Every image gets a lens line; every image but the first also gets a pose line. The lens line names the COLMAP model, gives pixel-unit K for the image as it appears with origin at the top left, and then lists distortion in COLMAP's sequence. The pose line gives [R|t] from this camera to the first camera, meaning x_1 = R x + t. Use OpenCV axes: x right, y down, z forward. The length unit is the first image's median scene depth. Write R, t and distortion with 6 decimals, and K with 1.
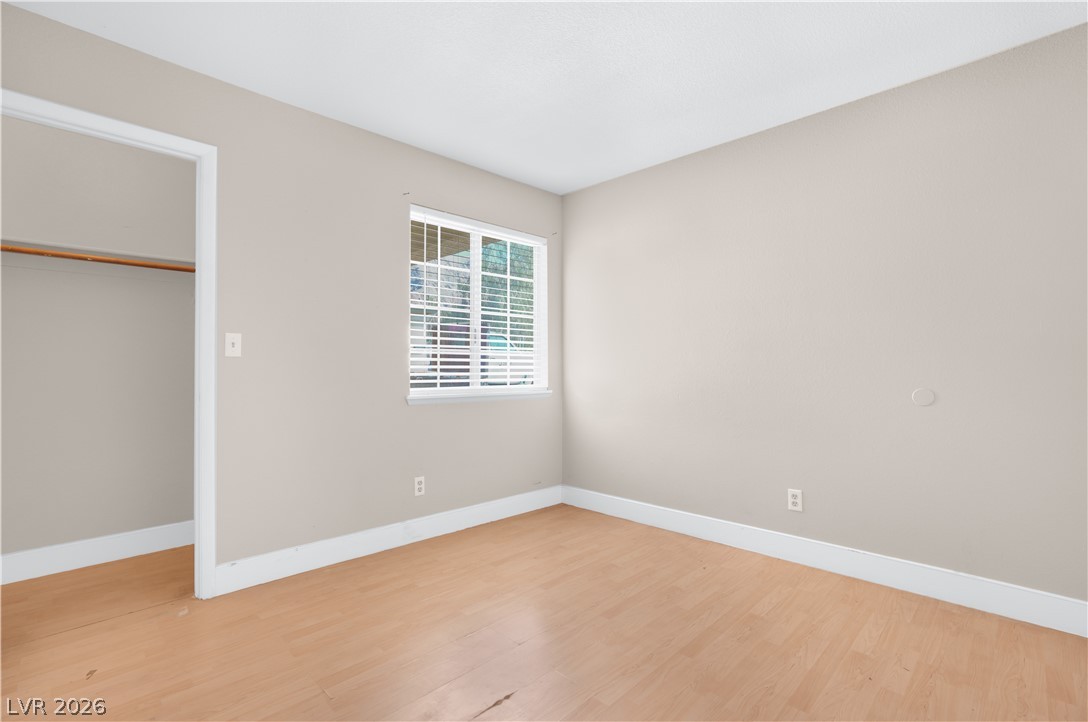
lens RADIAL K [[516.4, 0, 548.3], [0, 516.4, 364.6], [0, 0, 1]] dist [0.010631, 0.000757]
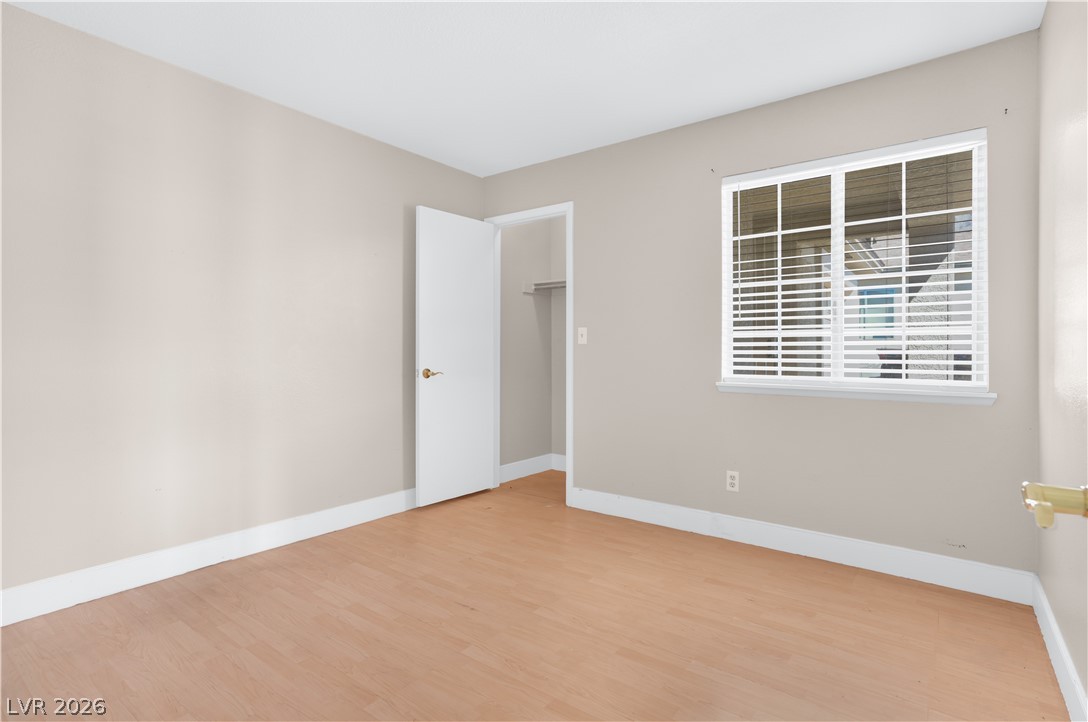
lens RADIAL K [[545.6, 0, 538.1], [0, 545.6, 358.2], [0, 0, 1]] dist [-0.043024, 0.036861]
pose [[0.127290, 0.008739, -0.991827, 0.663926], [-0.000536, 0.999962, 0.008742, 0.008132], [0.991865, -0.000581, 0.127289, 0.536747]]
